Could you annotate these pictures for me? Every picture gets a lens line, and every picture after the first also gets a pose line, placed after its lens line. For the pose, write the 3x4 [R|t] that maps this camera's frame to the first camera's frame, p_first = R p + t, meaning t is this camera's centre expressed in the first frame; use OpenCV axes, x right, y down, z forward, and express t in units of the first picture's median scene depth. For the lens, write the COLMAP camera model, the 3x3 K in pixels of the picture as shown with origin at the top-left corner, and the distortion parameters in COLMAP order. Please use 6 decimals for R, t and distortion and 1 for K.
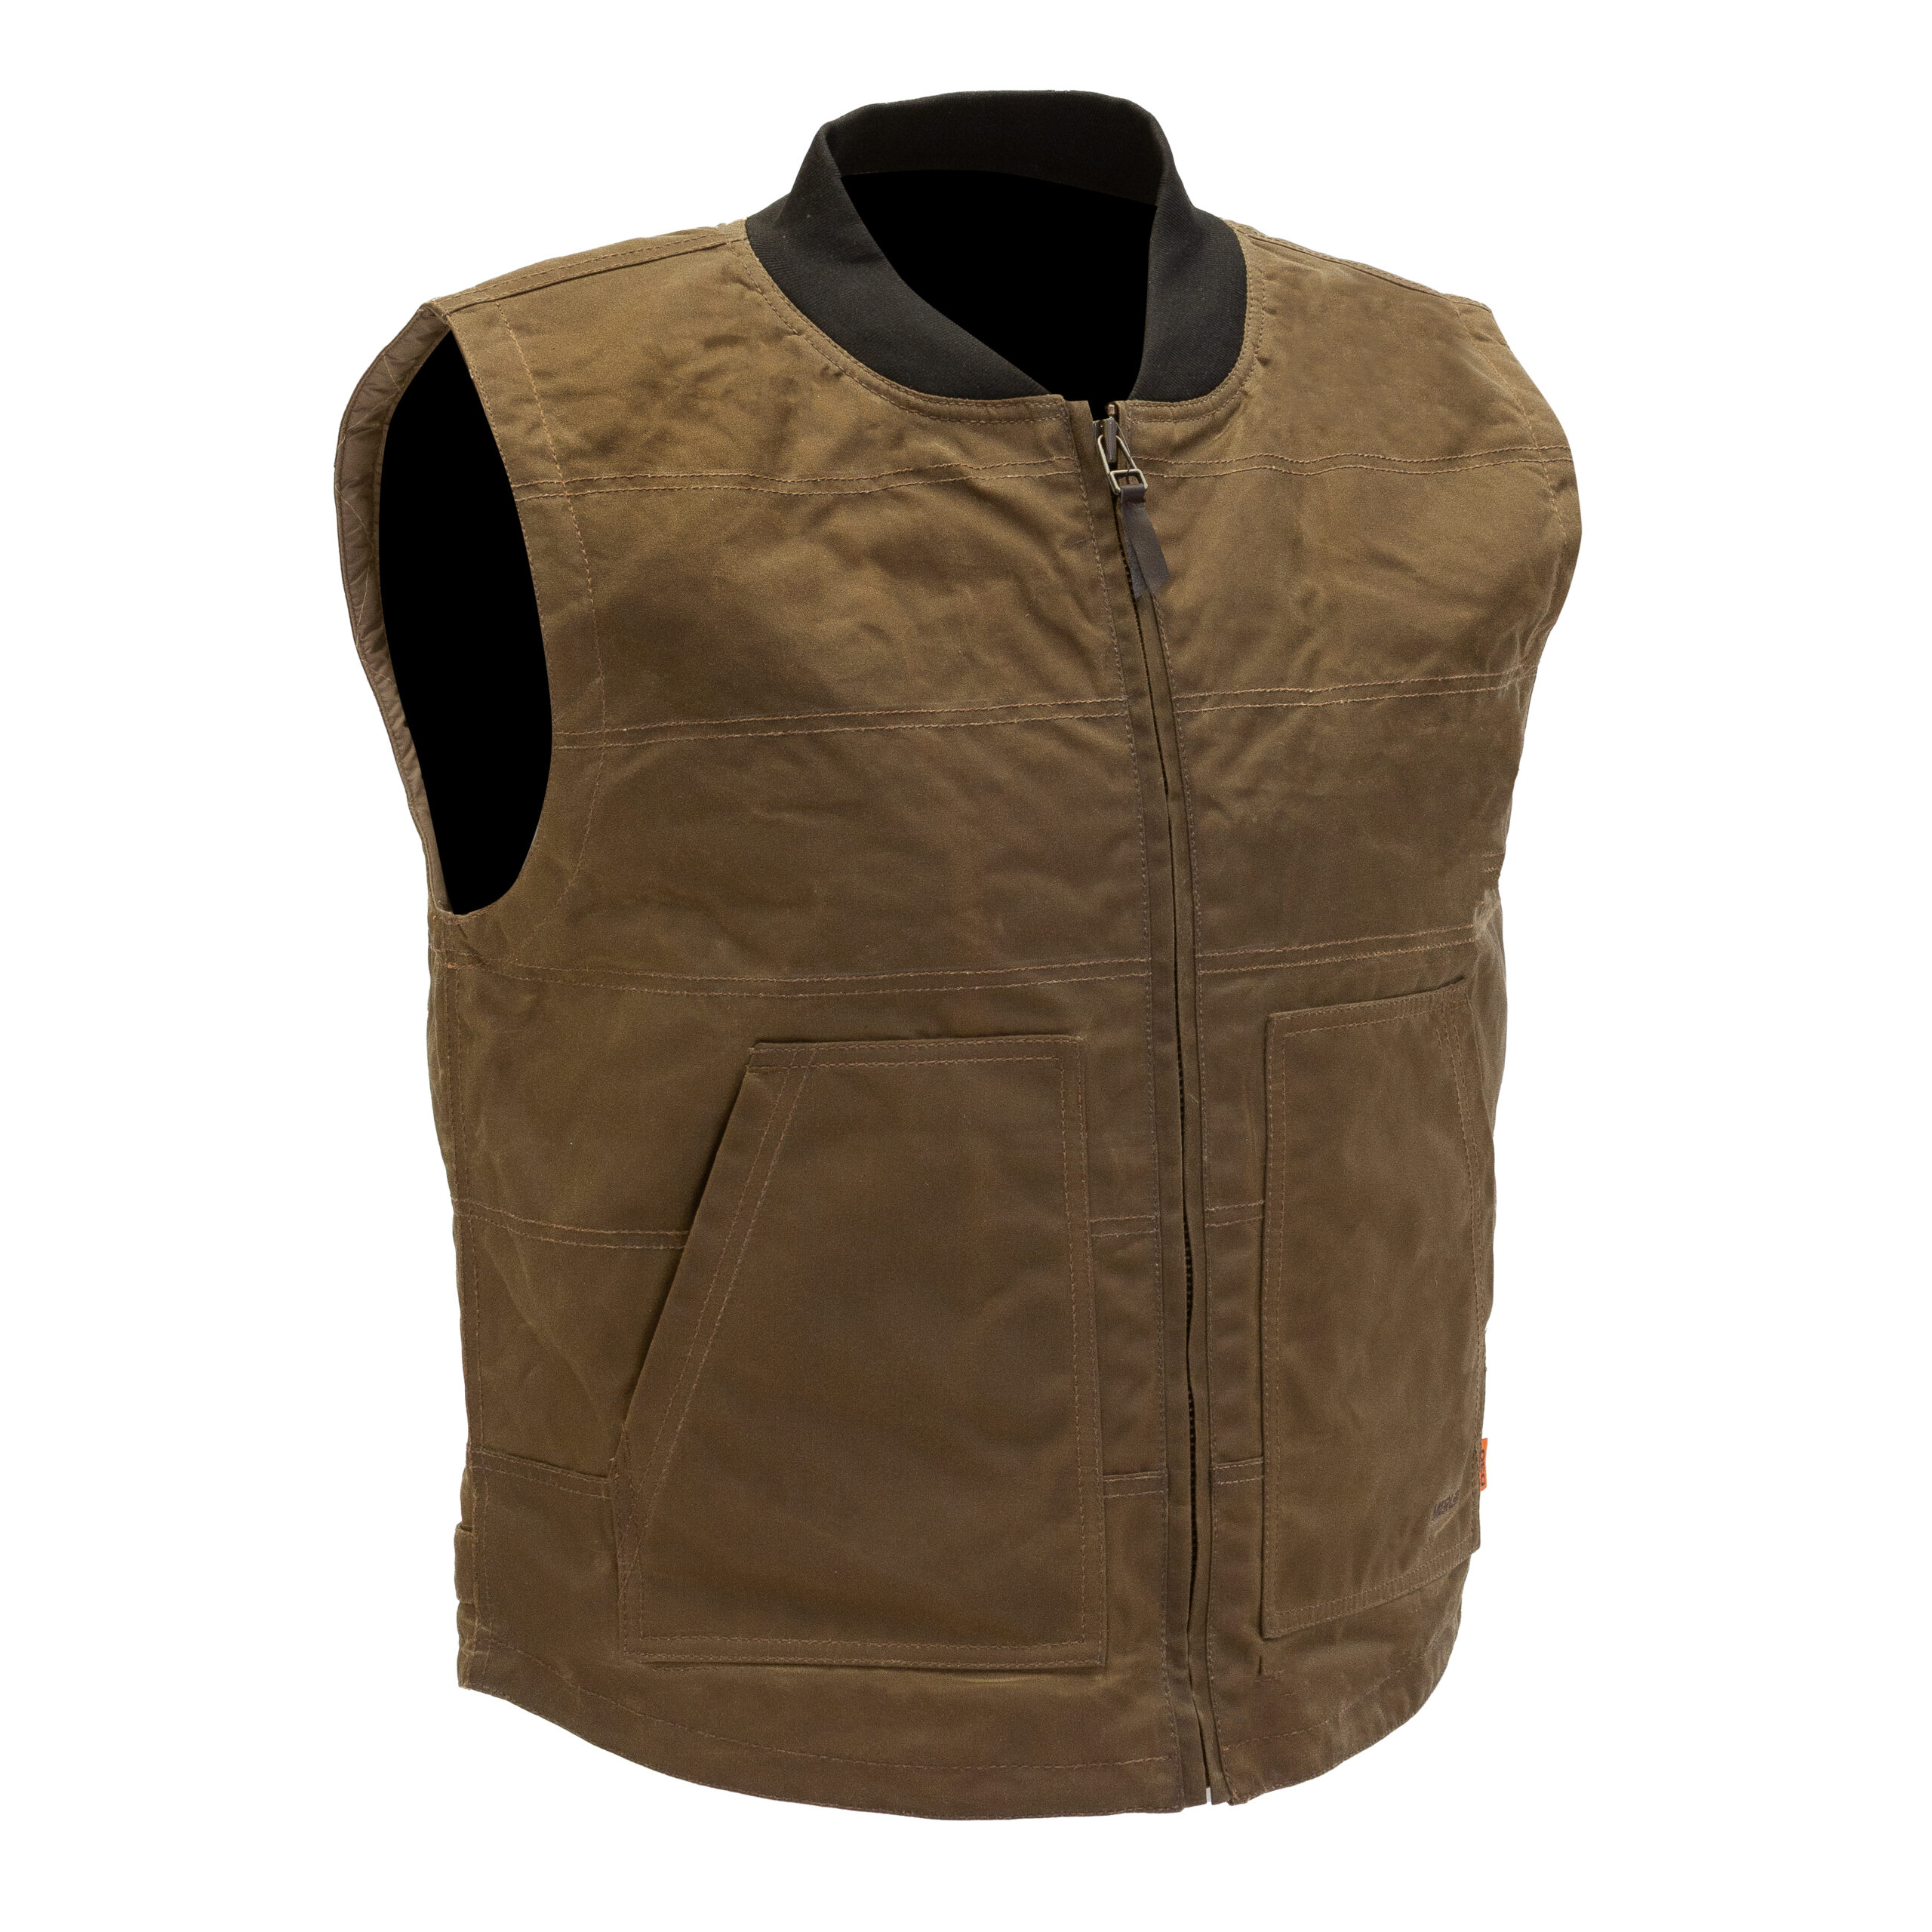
lens RADIAL K [[5489.9, 0, 966.0], [0, 5489.9, 966.0], [0, 0, 1]] dist [0.443241, 0.181151]
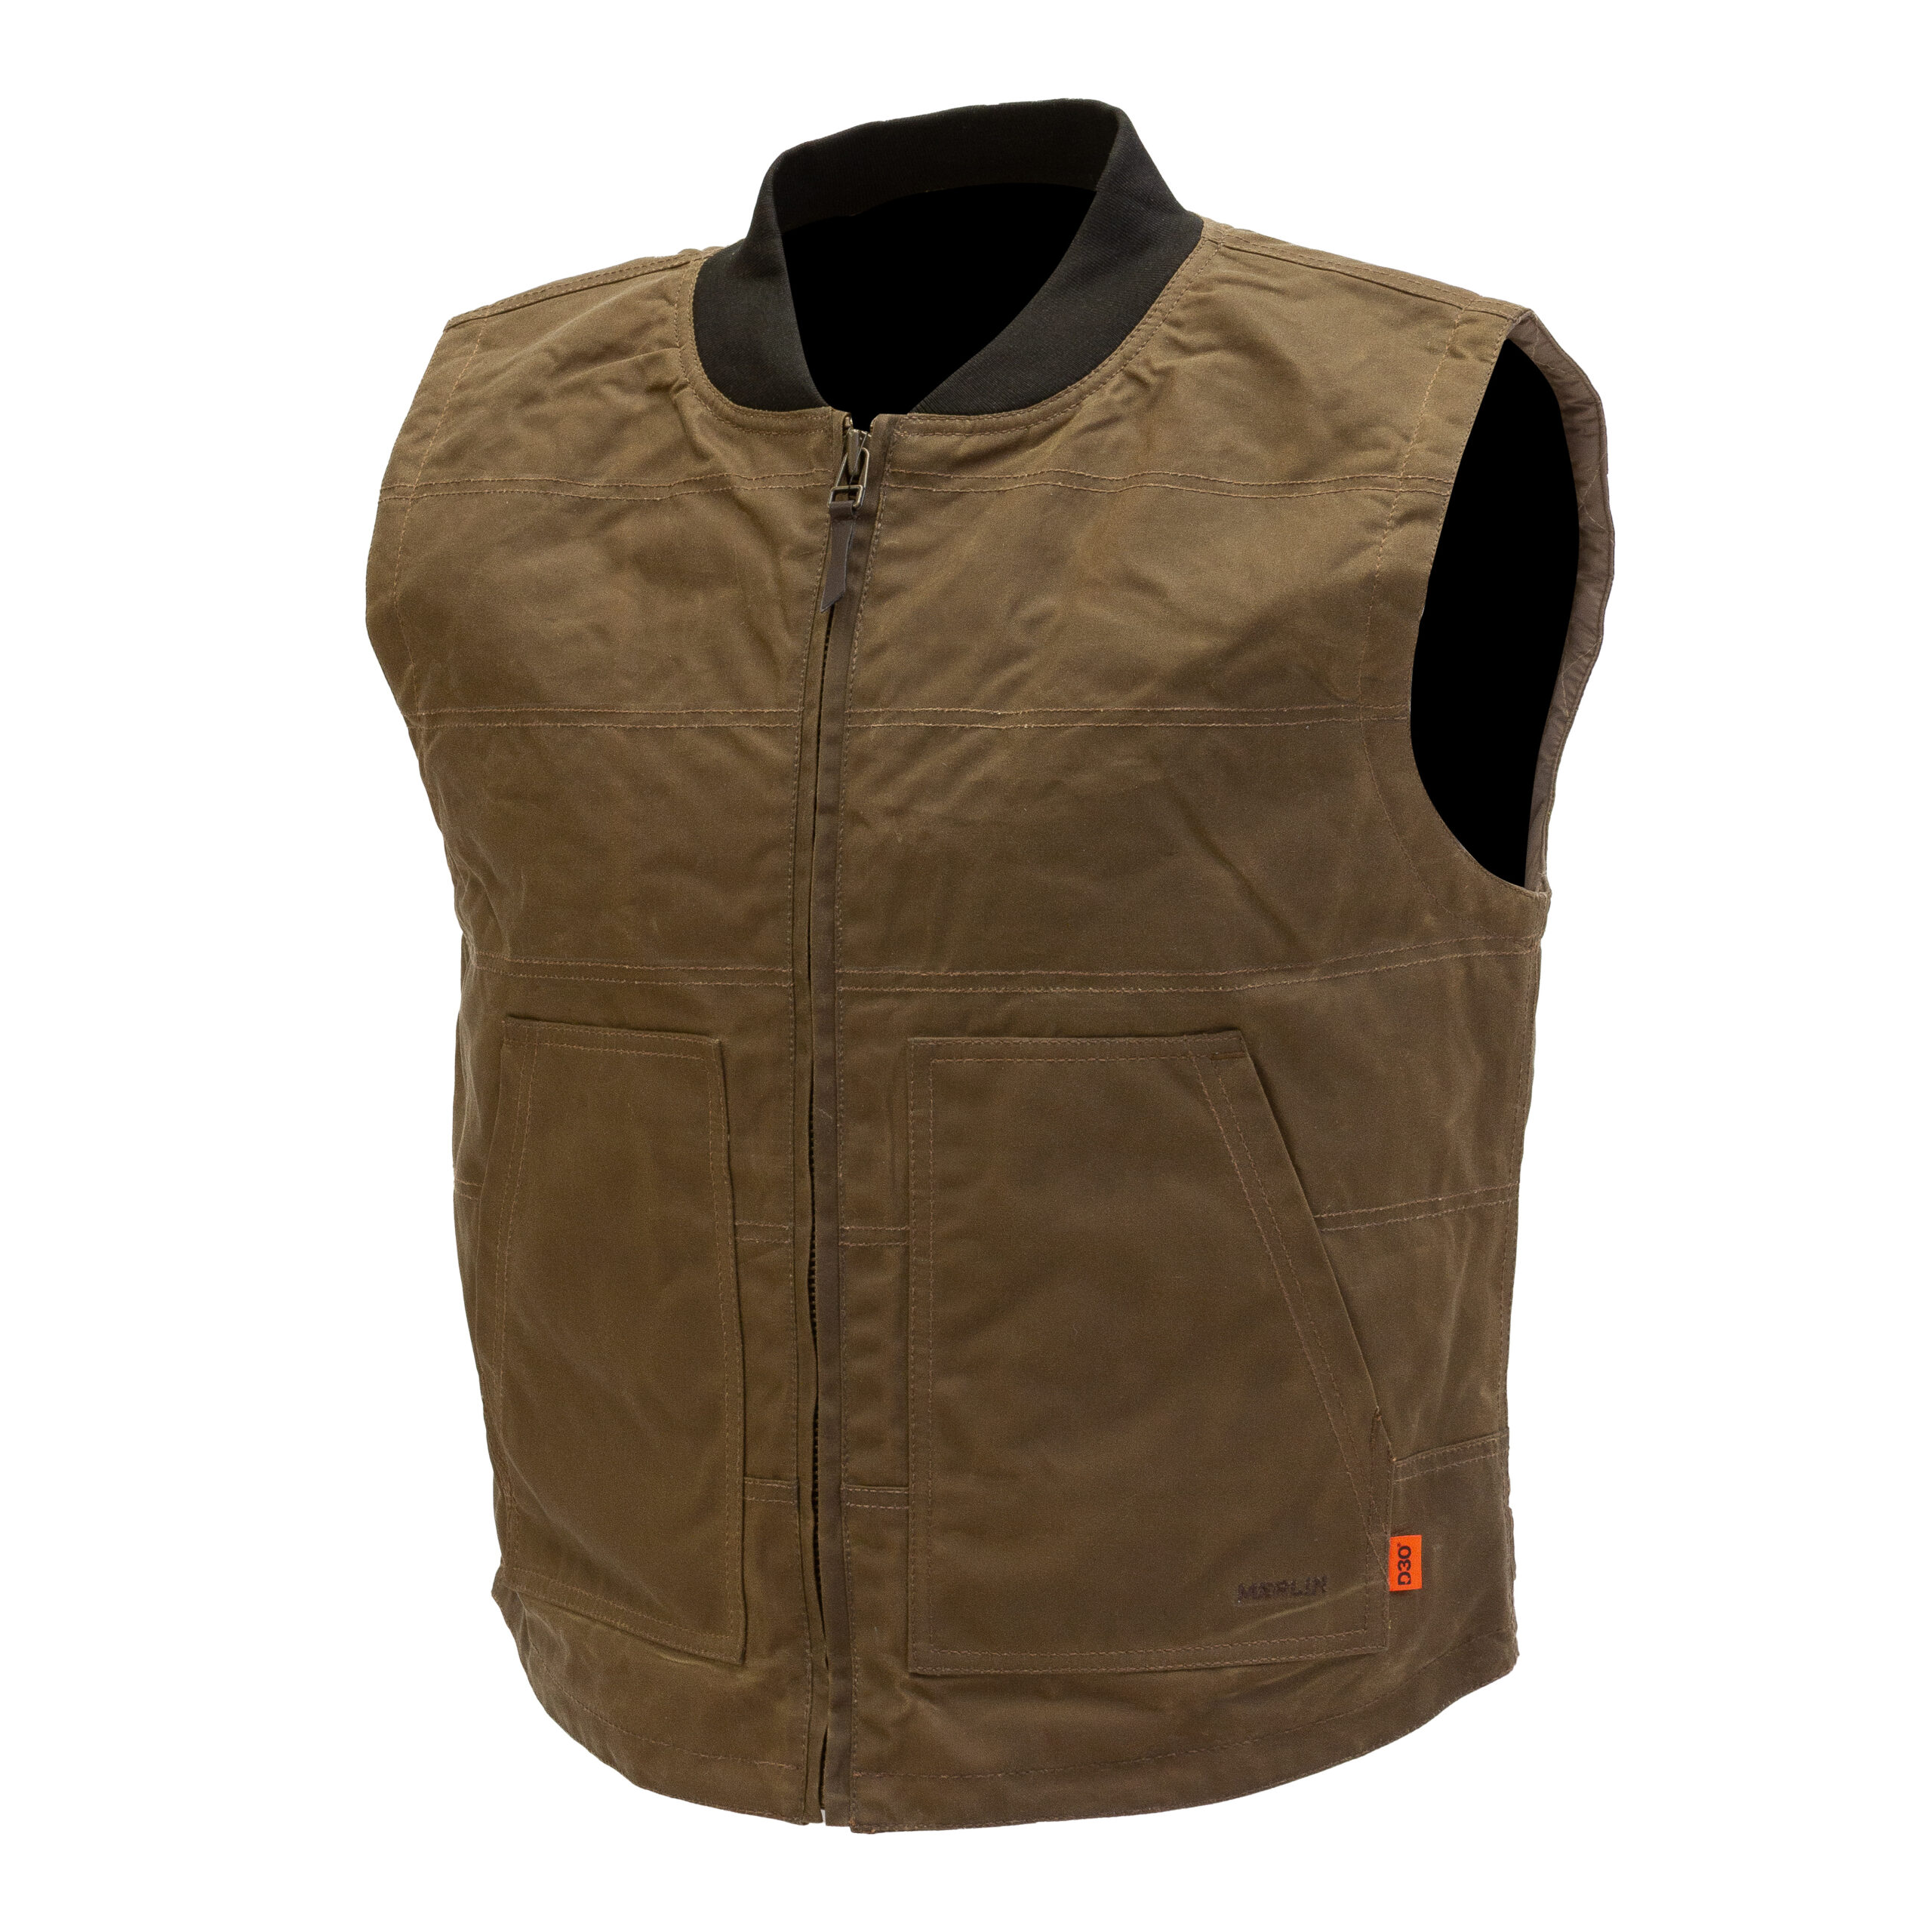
lens RADIAL K [[5489.9, 0, 966.0], [0, 5489.9, 966.0], [0, 0, 1]] dist [0.443241, 0.181151]
pose [[0.670669, 0.080764, -0.737347, 0.789197], [-0.081397, 0.996065, 0.035066, -0.039537], [0.737277, 0.036500, 0.674604, 0.345033]]
